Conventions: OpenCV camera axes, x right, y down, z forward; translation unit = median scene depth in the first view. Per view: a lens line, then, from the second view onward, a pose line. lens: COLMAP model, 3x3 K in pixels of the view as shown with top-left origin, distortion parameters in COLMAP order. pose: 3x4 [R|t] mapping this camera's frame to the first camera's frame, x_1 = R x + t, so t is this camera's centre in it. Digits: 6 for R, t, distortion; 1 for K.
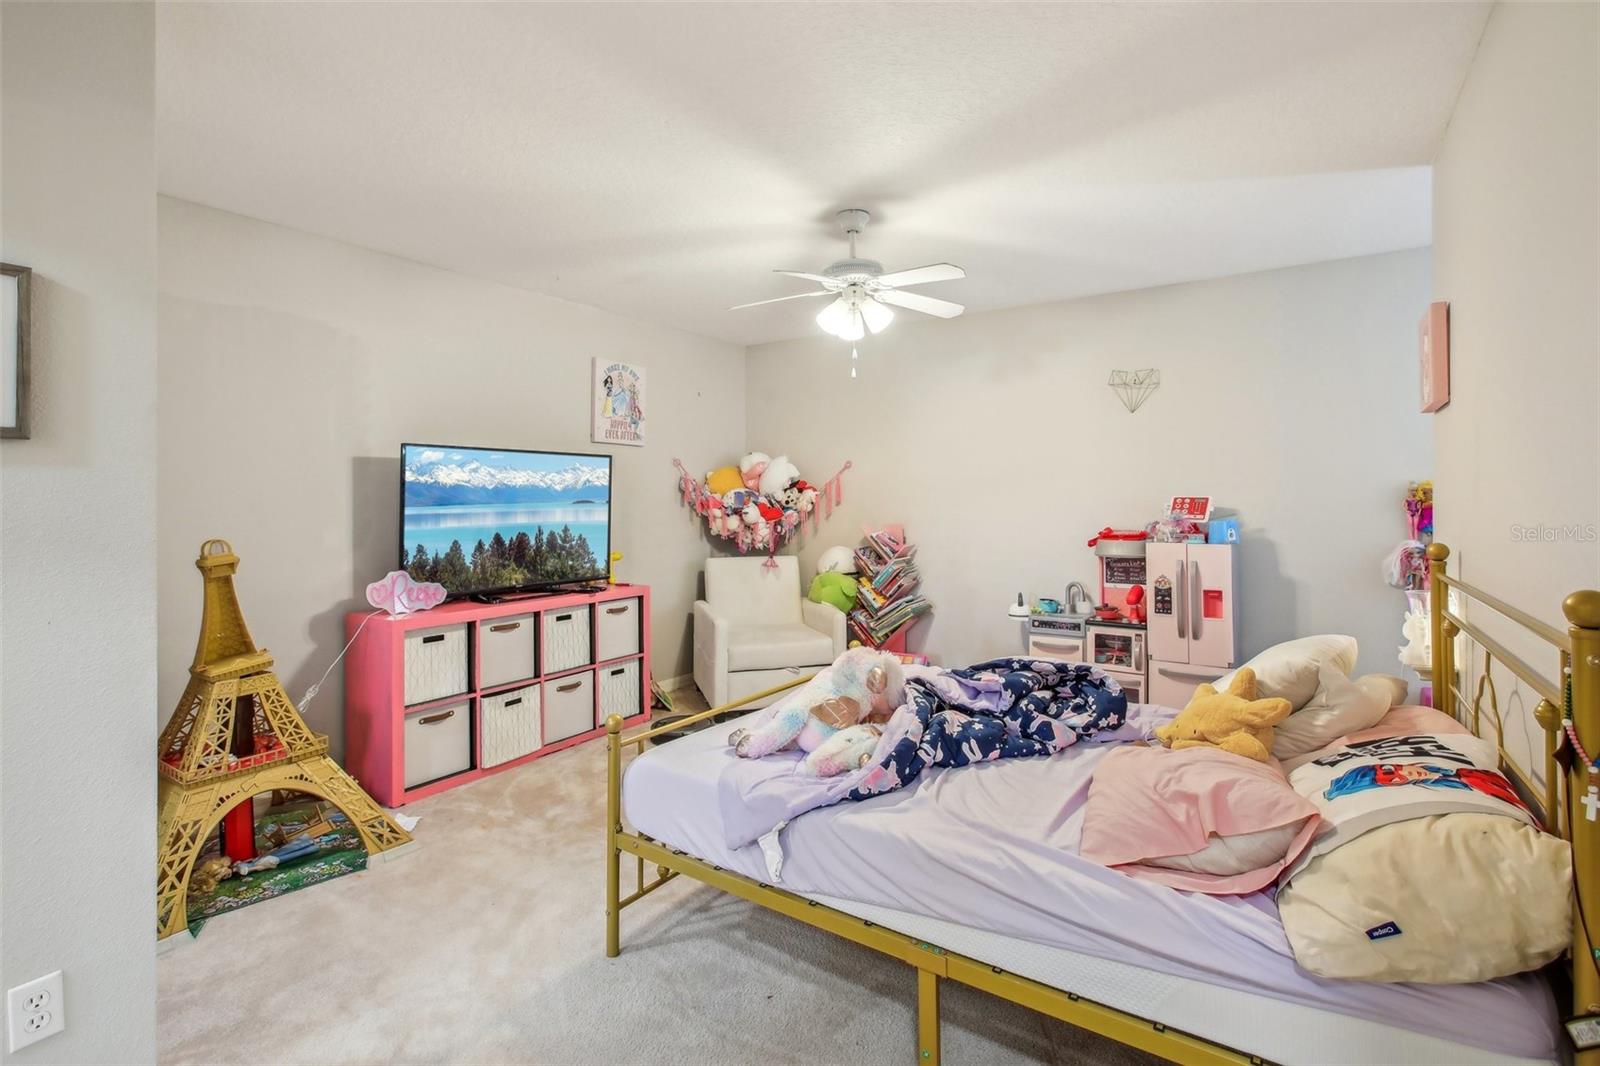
lens RADIAL K [[736.1, 0, 804.5], [0, 736.1, 524.0], [0, 0, 1]] dist [-0.016467, 0.008997]
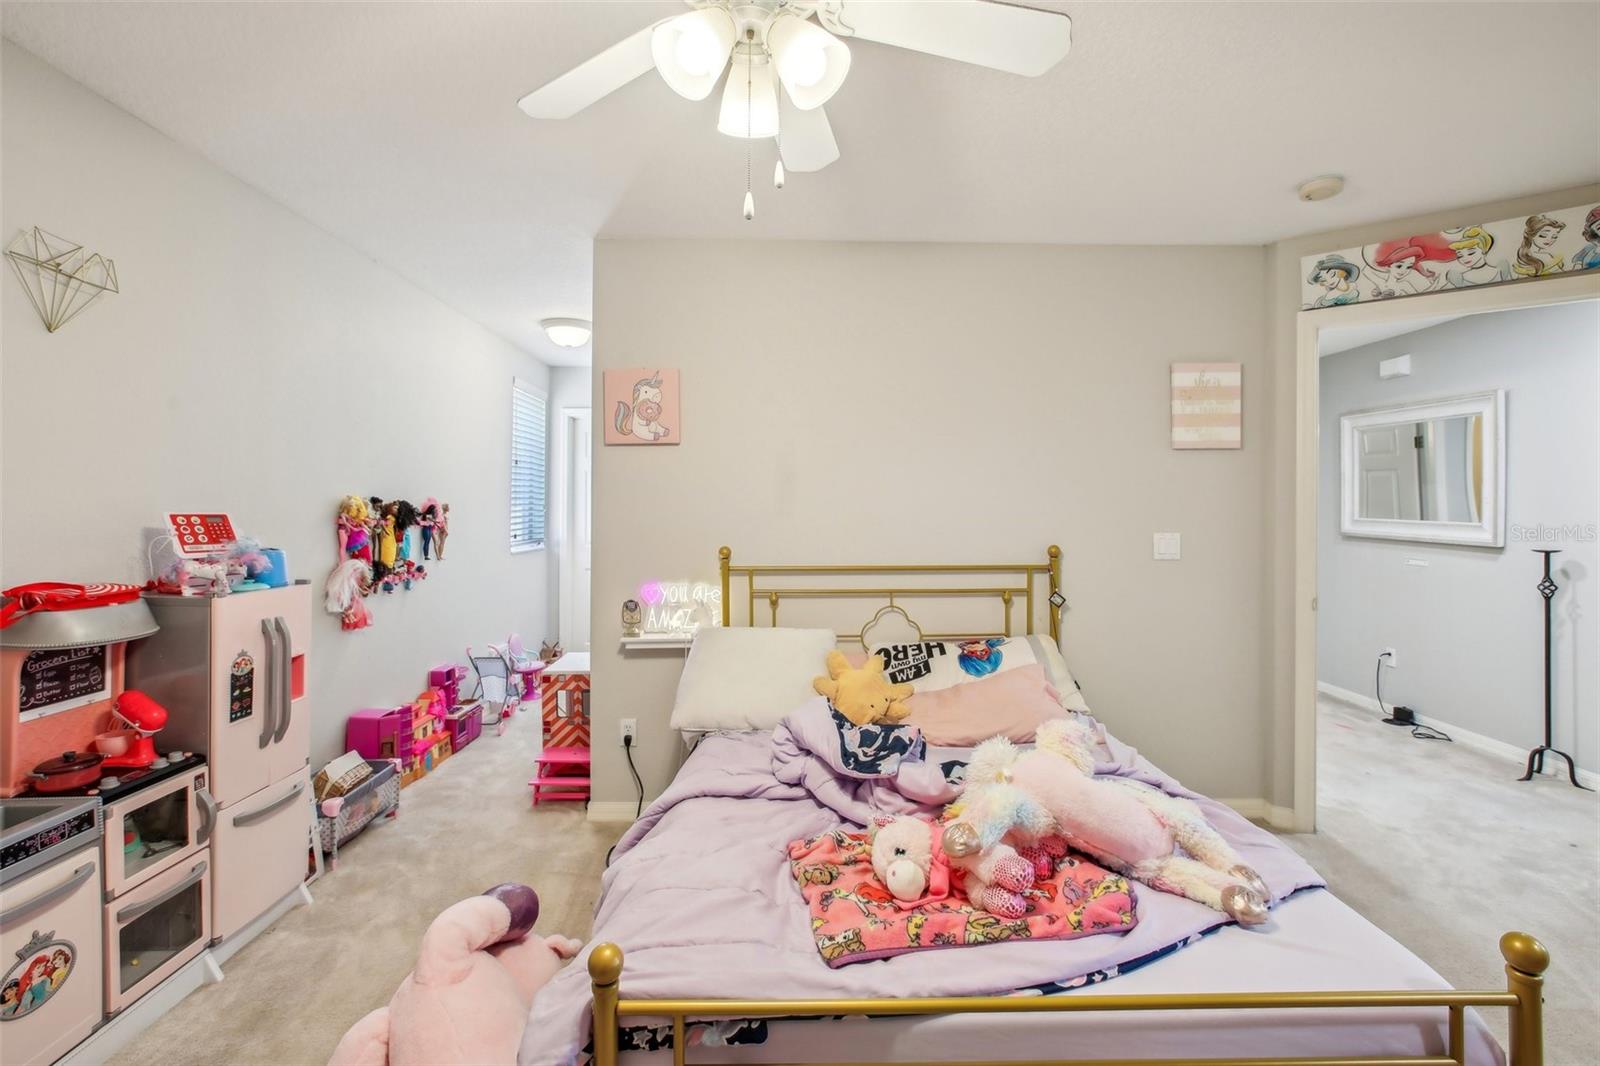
lens RADIAL K [[736.1, 0, 802.2], [0, 736.1, 511.7], [0, 0, 1]] dist [-0.016467, 0.008997]
pose [[-0.571657, -0.003737, 0.820484, -0.207877], [0.022829, 0.999530, 0.020459, -0.036895], [-0.820175, 0.030426, -0.571303, 0.894156]]
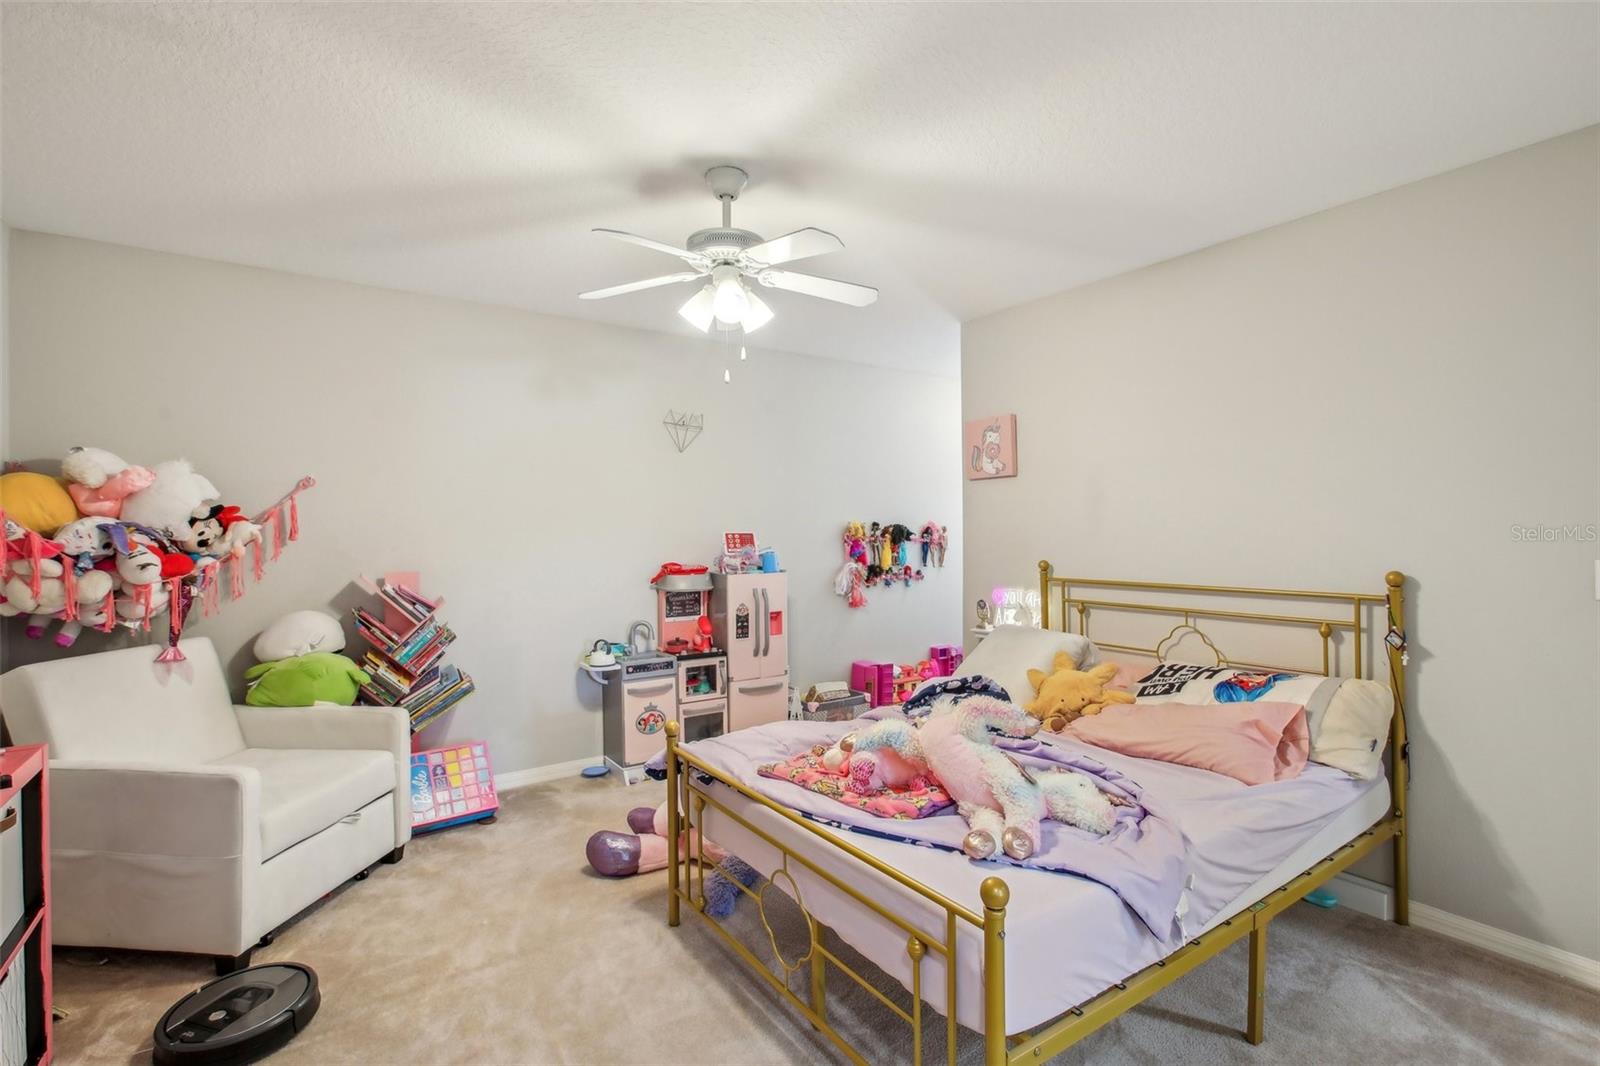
lens RADIAL K [[736.1, 0, 786.6], [0, 736.1, 534.2], [0, 0, 1]] dist [-0.016467, 0.008997]
pose [[0.376248, -0.005851, 0.926501, -0.480812], [0.033006, 0.999430, -0.007092, -0.022883], [-0.925931, 0.033248, 0.376226, 0.477296]]
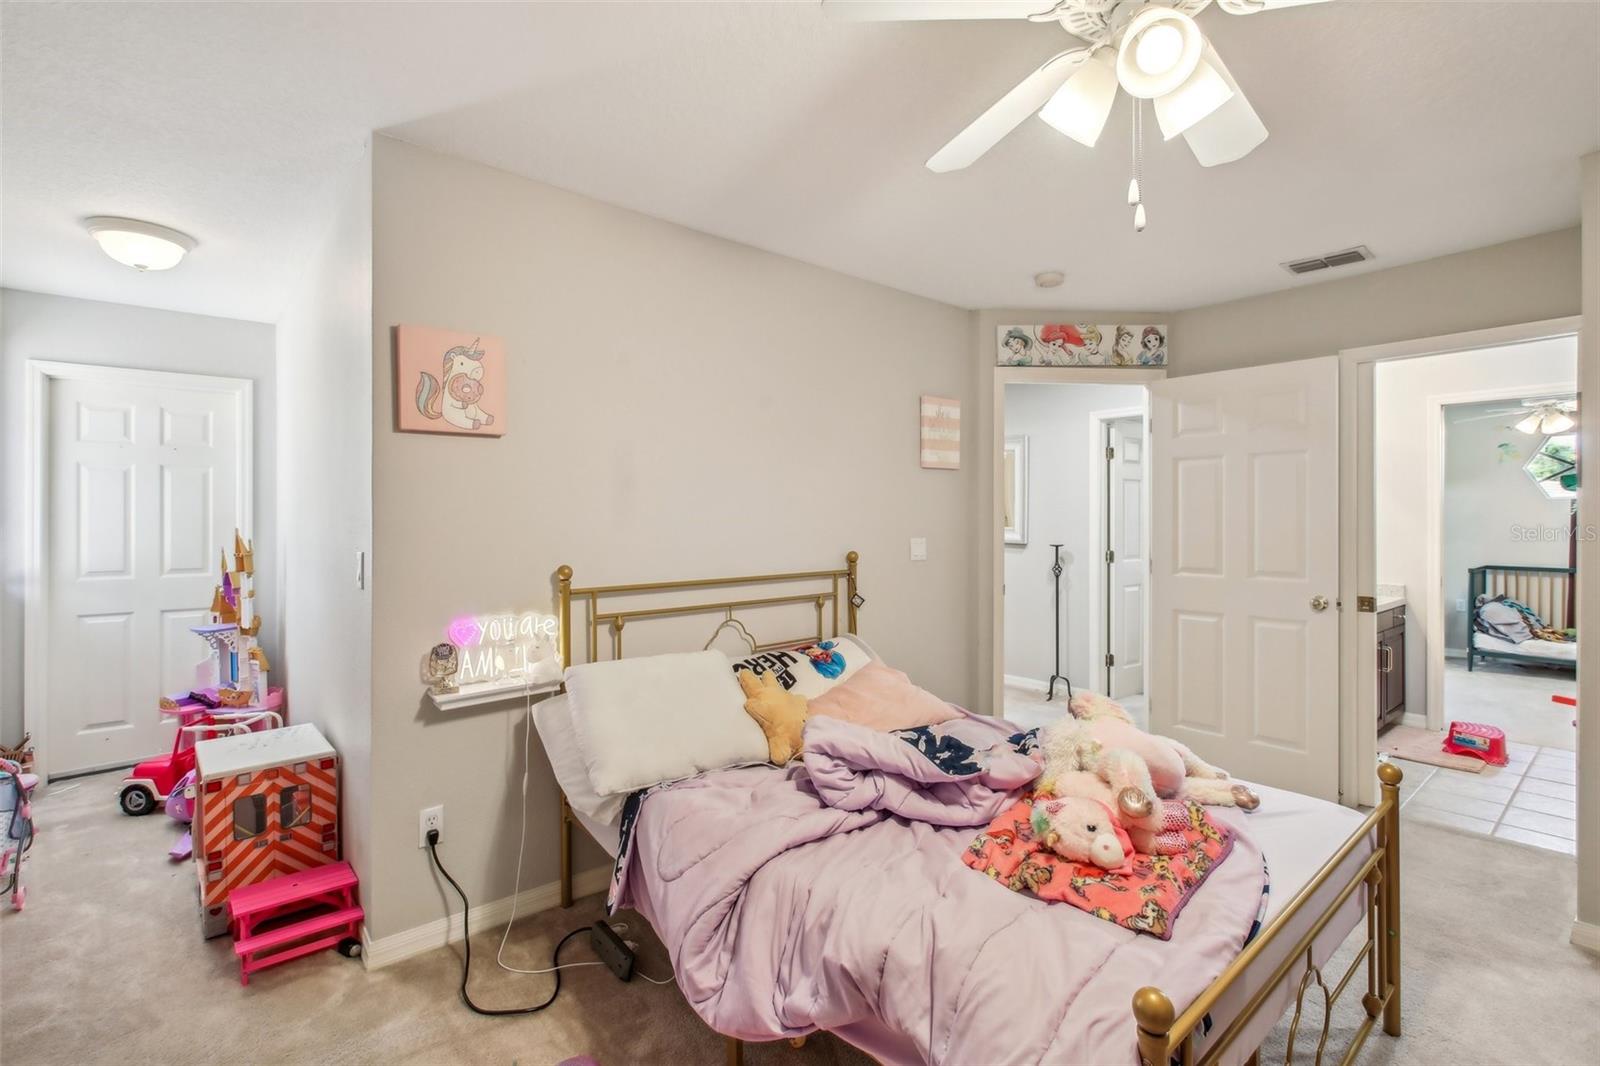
lens RADIAL K [[736.1, 0, 798.0], [0, 736.1, 516.7], [0, 0, 1]] dist [-0.016467, 0.008997]
pose [[-0.963211, 0.009289, 0.268585, 0.106593], [0.015506, 0.999658, 0.021035, -0.038048], [-0.268297, 0.024426, -0.963026, 1.069302]]
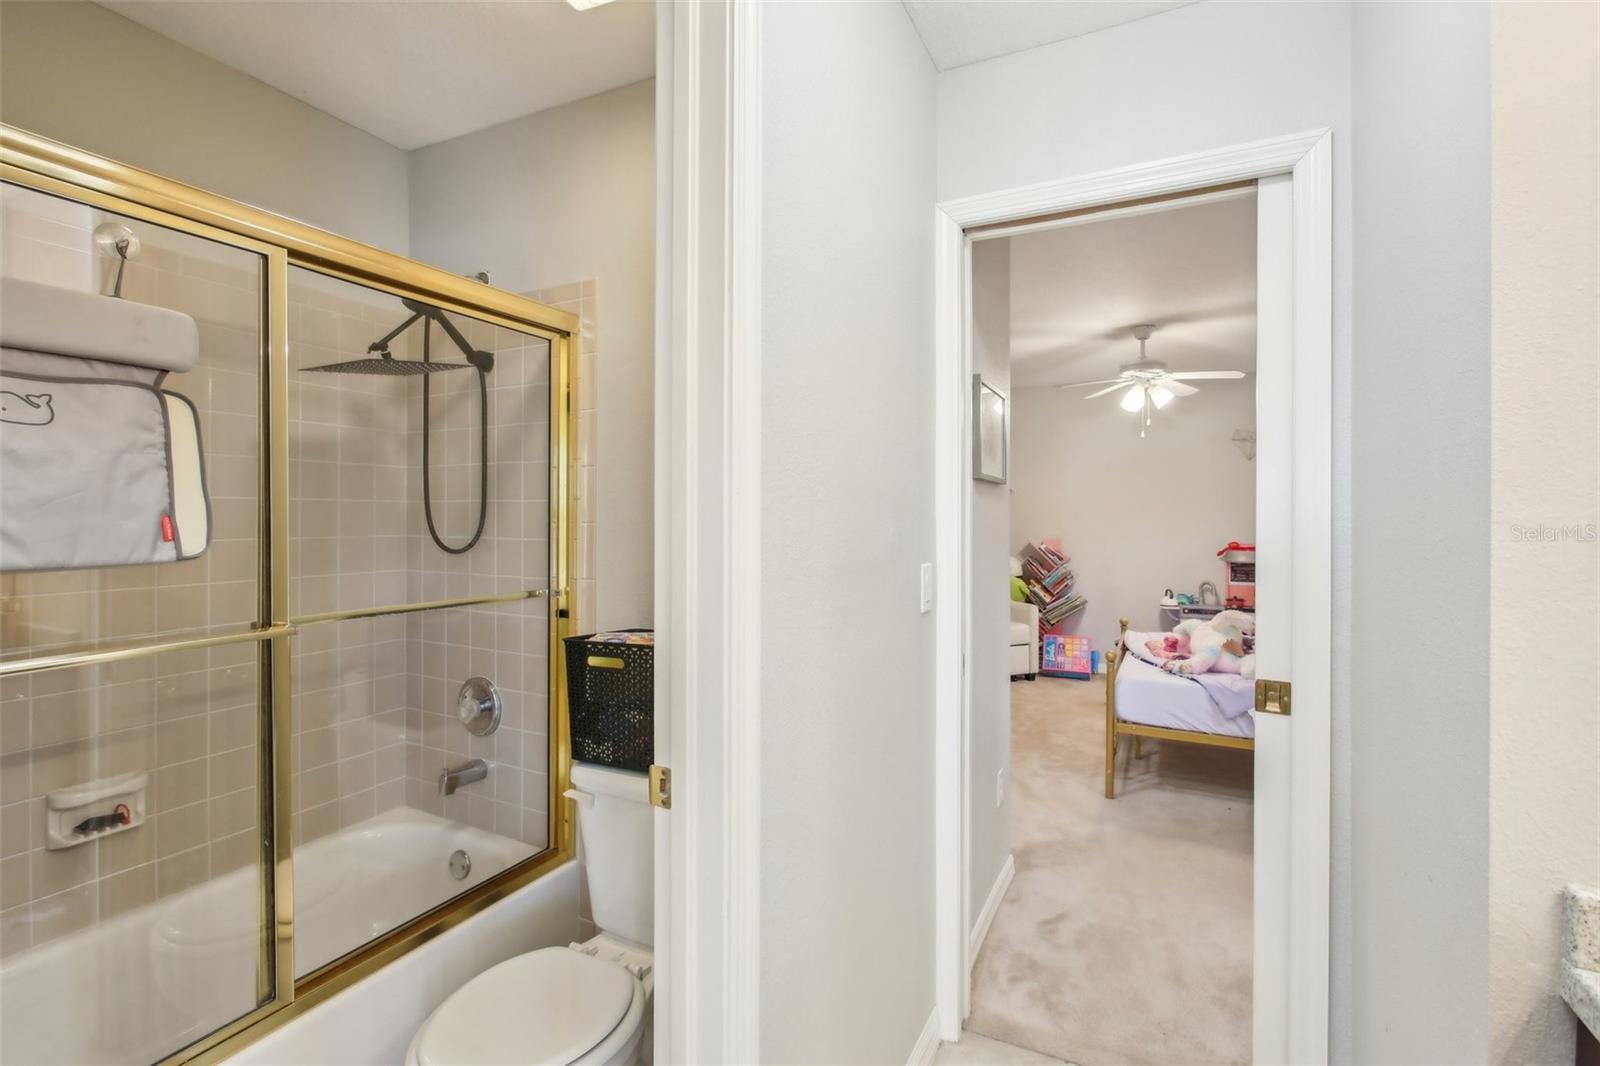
lens RADIAL K [[736.1, 0, 791.1], [0, 736.1, 517.7], [0, 0, 1]] dist [-0.016467, 0.008997]
pose [[0.992468, 0.009503, 0.122135, -0.611796], [-0.005649, 0.999476, -0.031859, 0.008597], [-0.122374, 0.030929, 0.992002, -0.292492]]
